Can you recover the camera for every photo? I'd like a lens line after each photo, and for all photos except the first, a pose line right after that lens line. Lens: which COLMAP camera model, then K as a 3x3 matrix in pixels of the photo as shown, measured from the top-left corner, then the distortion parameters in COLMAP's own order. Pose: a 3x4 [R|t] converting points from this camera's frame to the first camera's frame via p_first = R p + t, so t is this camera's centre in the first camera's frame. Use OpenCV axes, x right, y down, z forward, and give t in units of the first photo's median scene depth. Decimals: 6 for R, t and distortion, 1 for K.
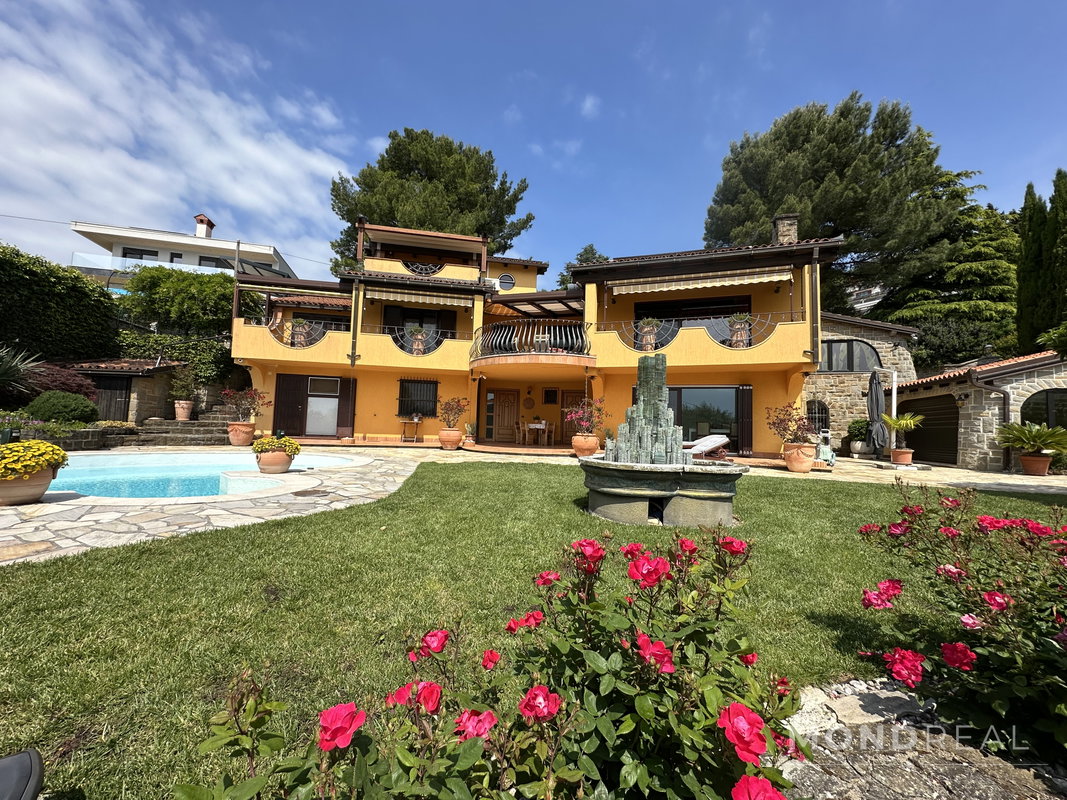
lens RADIAL K [[431.5, 0, 533.5], [0, 431.5, 400.0], [0, 0, 1]] dist [-0.001495, 0.000035]
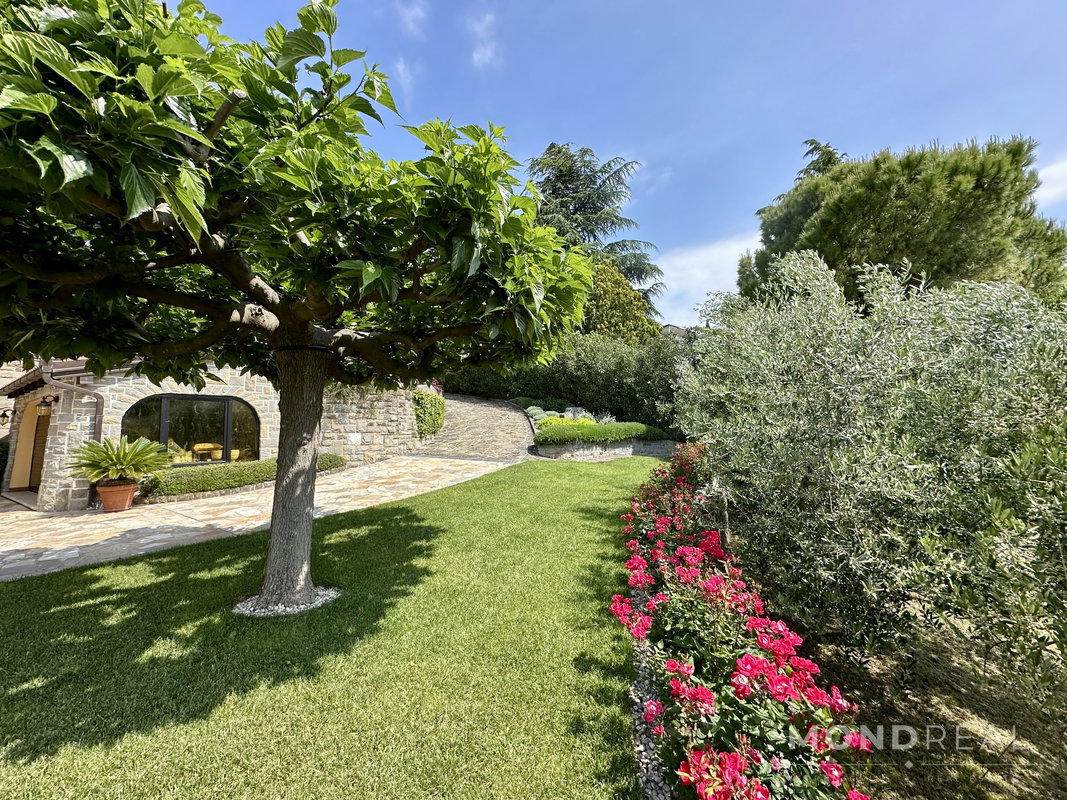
lens RADIAL K [[431.5, 0, 533.5], [0, 431.5, 400.0], [0, 0, 1]] dist [-0.001495, 0.000035]
pose [[0.282365, 0.036653, 0.958606, 0.419377], [-0.029544, 0.999128, -0.029500, -0.007632], [-0.958852, -0.019991, 0.283202, 0.076911]]
